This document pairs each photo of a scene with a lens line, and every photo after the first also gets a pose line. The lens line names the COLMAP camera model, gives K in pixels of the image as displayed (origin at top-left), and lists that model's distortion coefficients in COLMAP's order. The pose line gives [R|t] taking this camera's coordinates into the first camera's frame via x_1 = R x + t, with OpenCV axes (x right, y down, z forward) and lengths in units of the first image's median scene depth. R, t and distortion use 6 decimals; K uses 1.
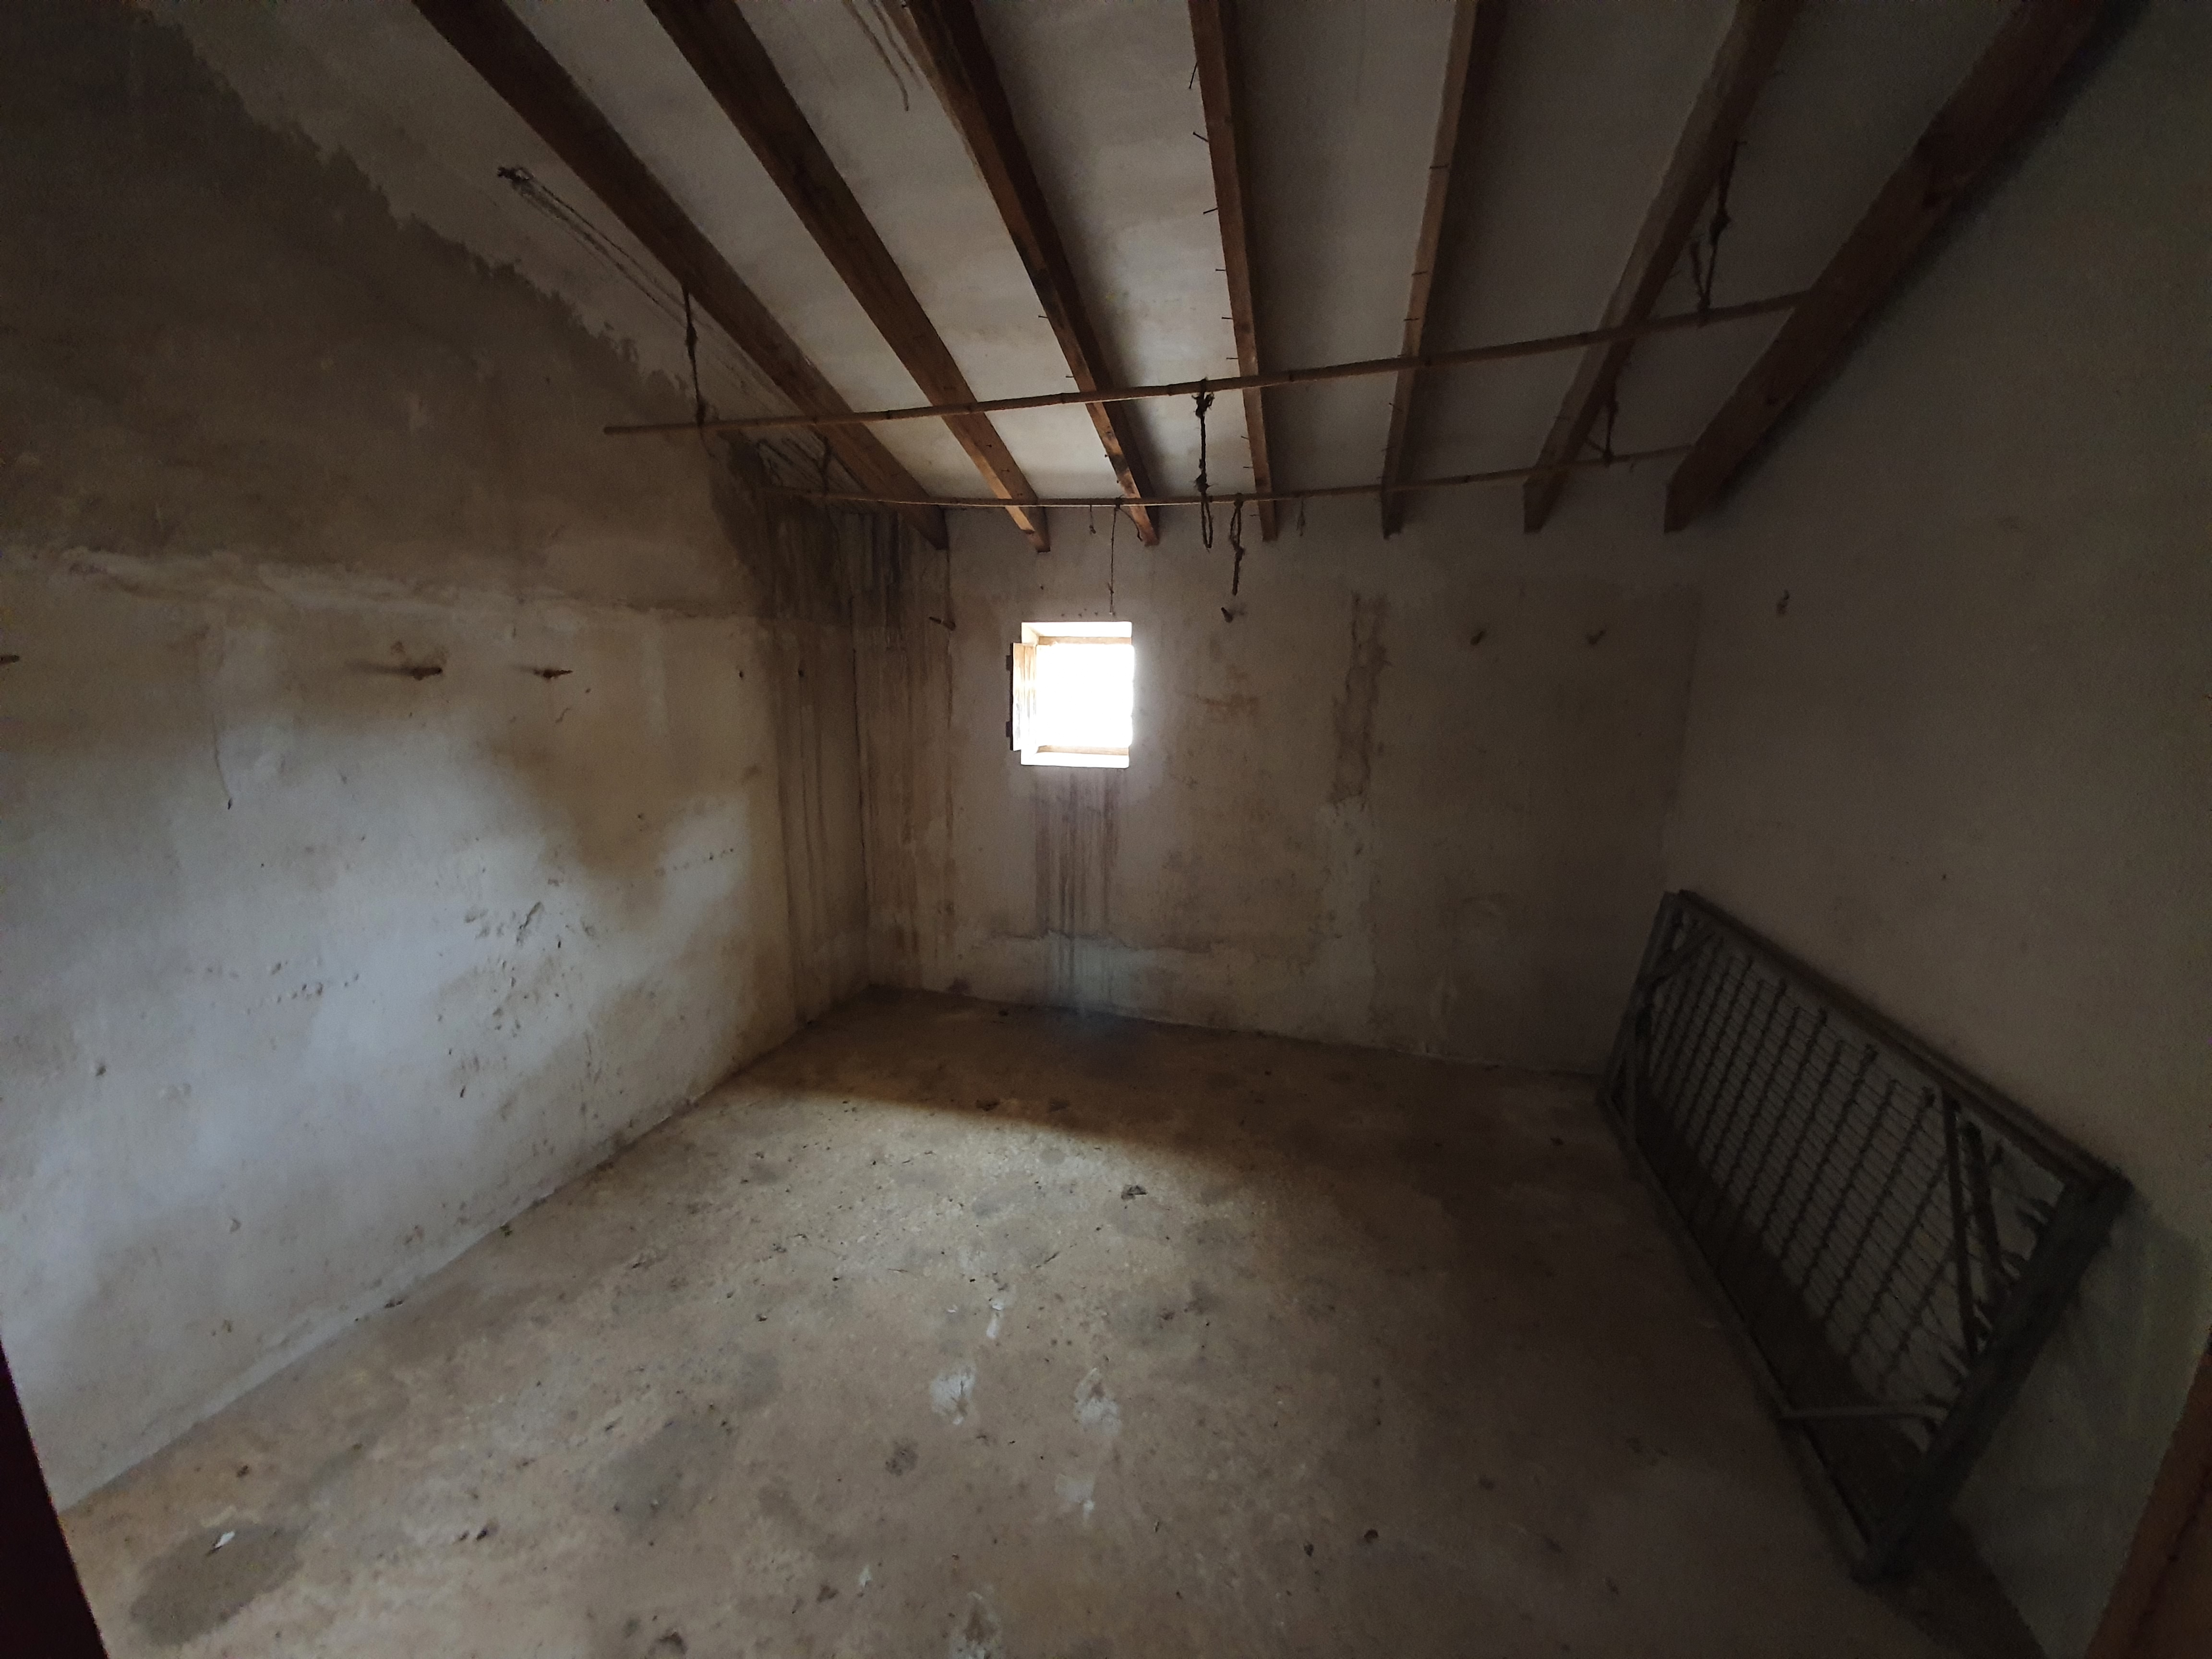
lens RADIAL K [[865.7, 0, 1105.3], [0, 865.7, 833.4], [0, 0, 1]] dist [-0.015792, -0.005306]
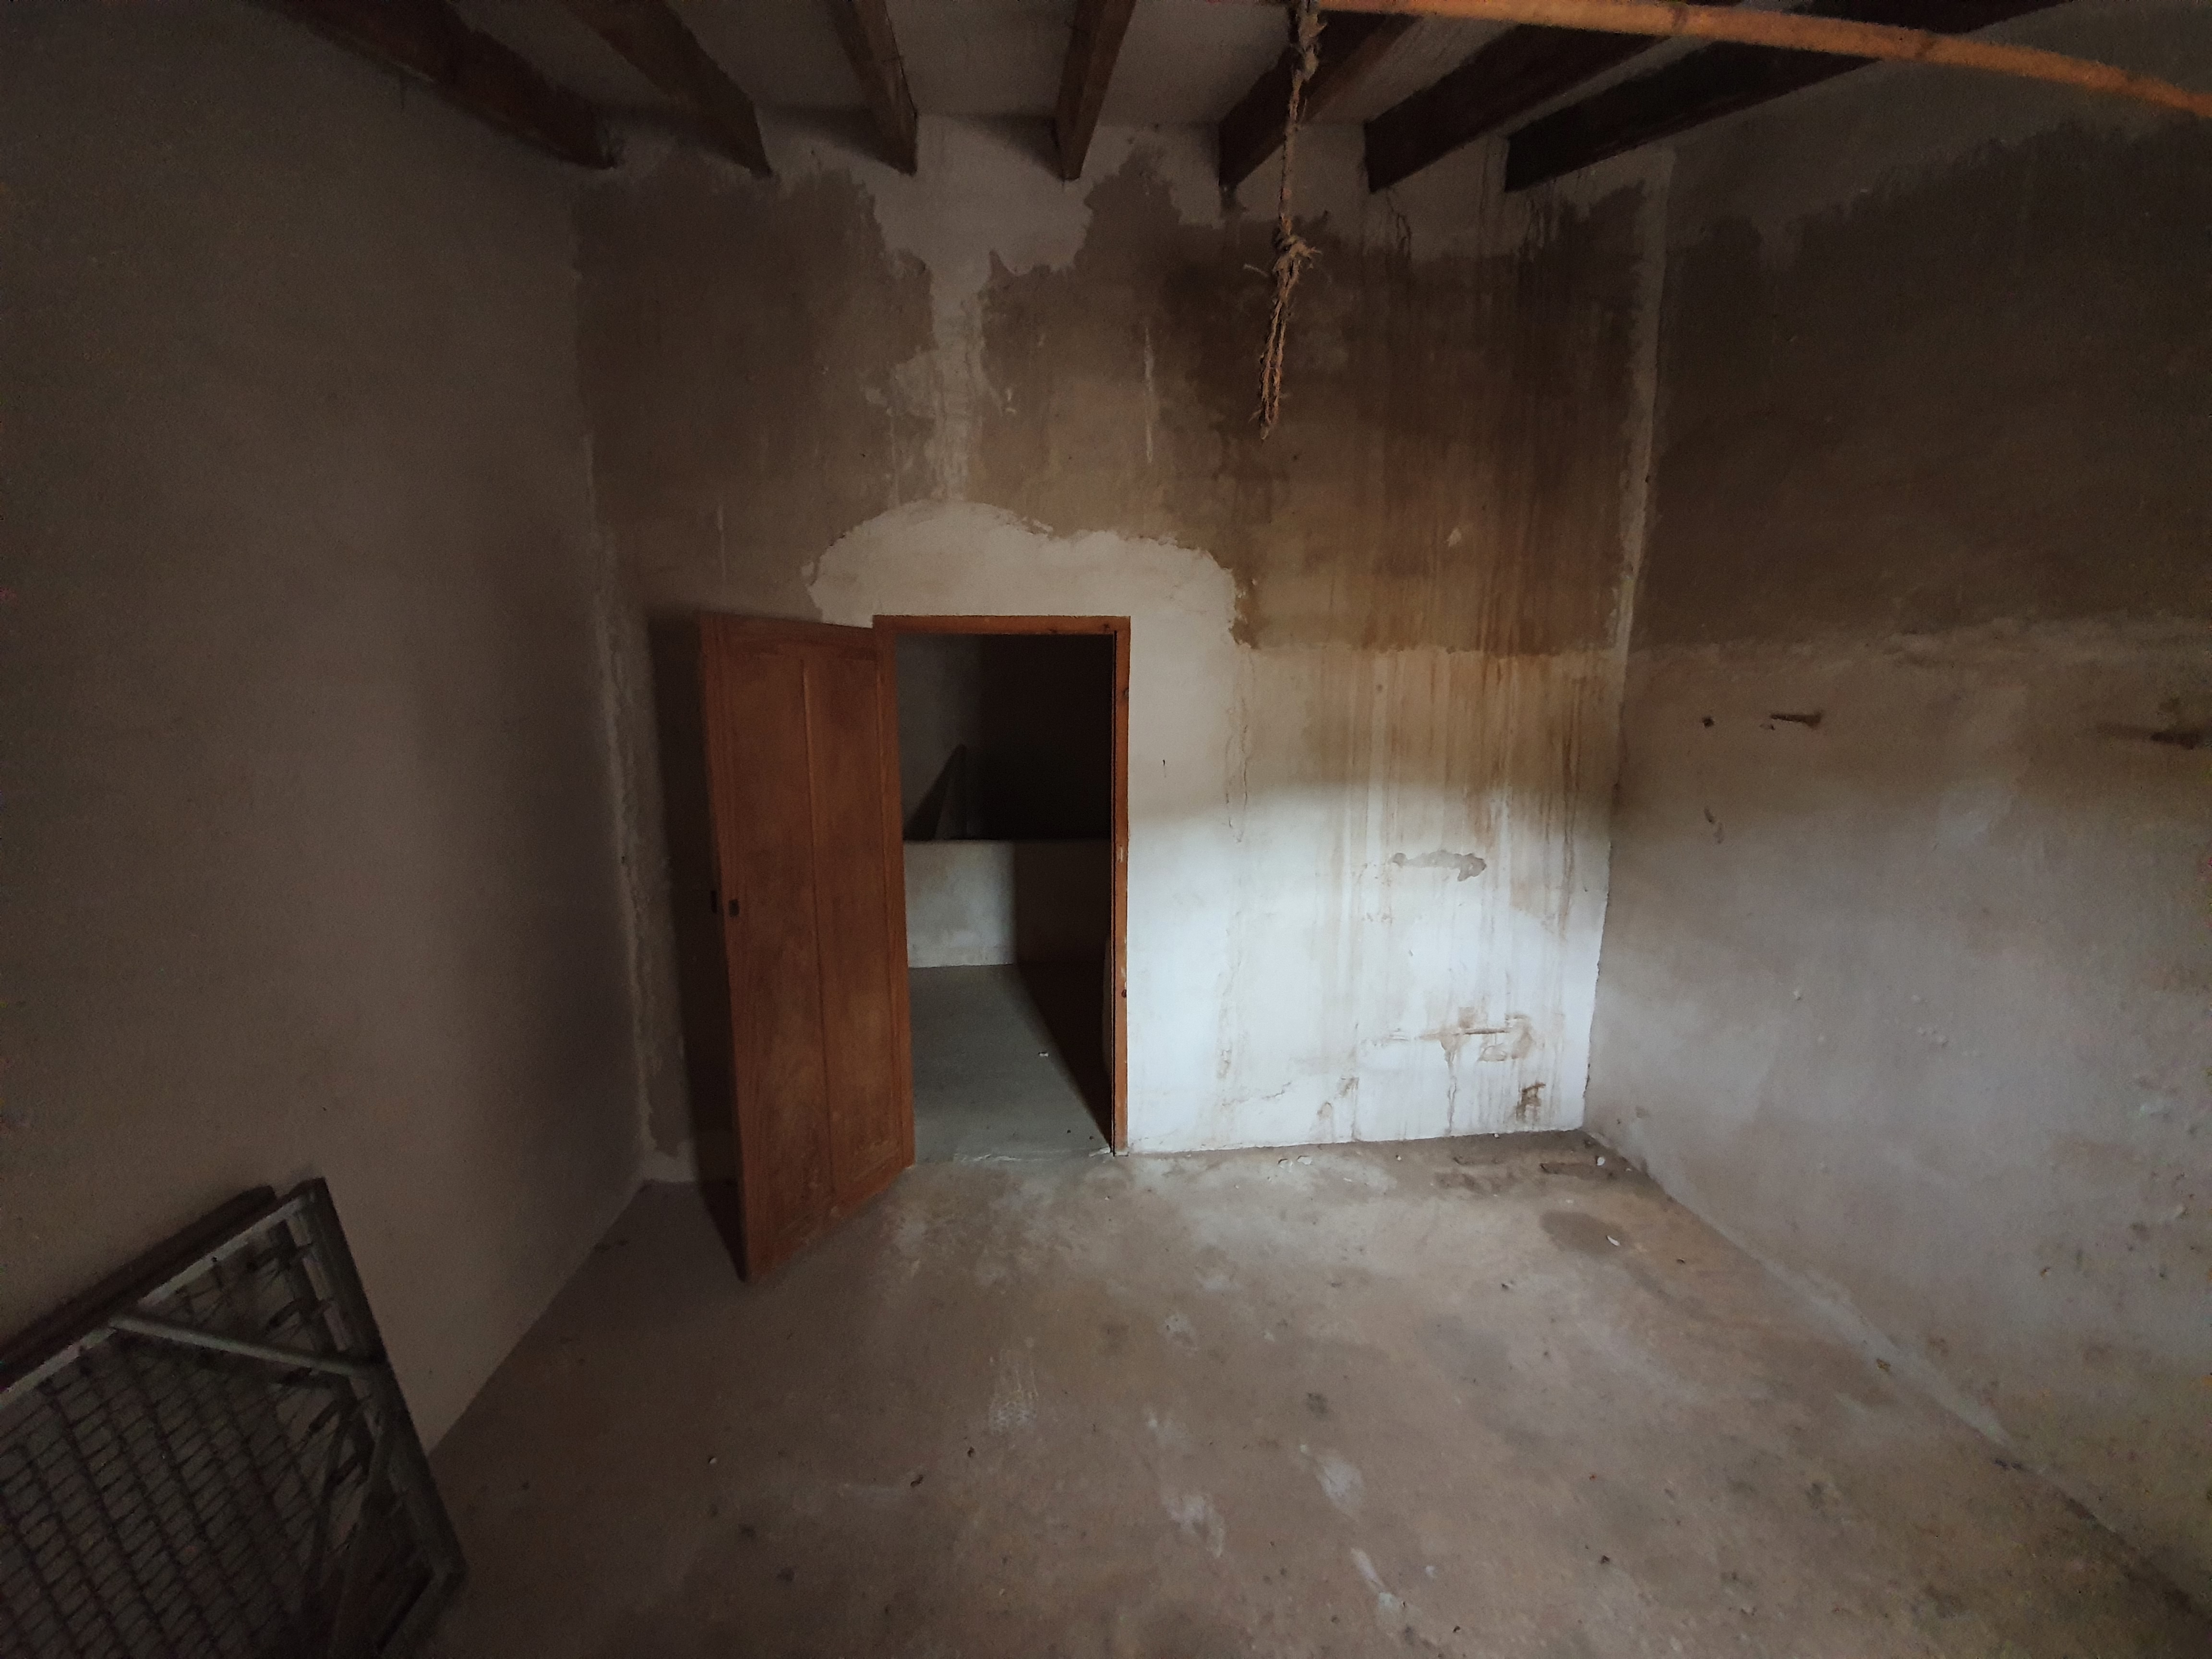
lens RADIAL K [[865.7, 0, 1104.5], [0, 865.7, 834.1], [0, 0, 1]] dist [-0.015792, -0.005306]
pose [[-0.936626, 0.049576, -0.346806, 0.369348], [-0.064868, 0.948276, 0.310748, -0.319967], [0.344273, 0.313551, -0.884964, 1.568020]]
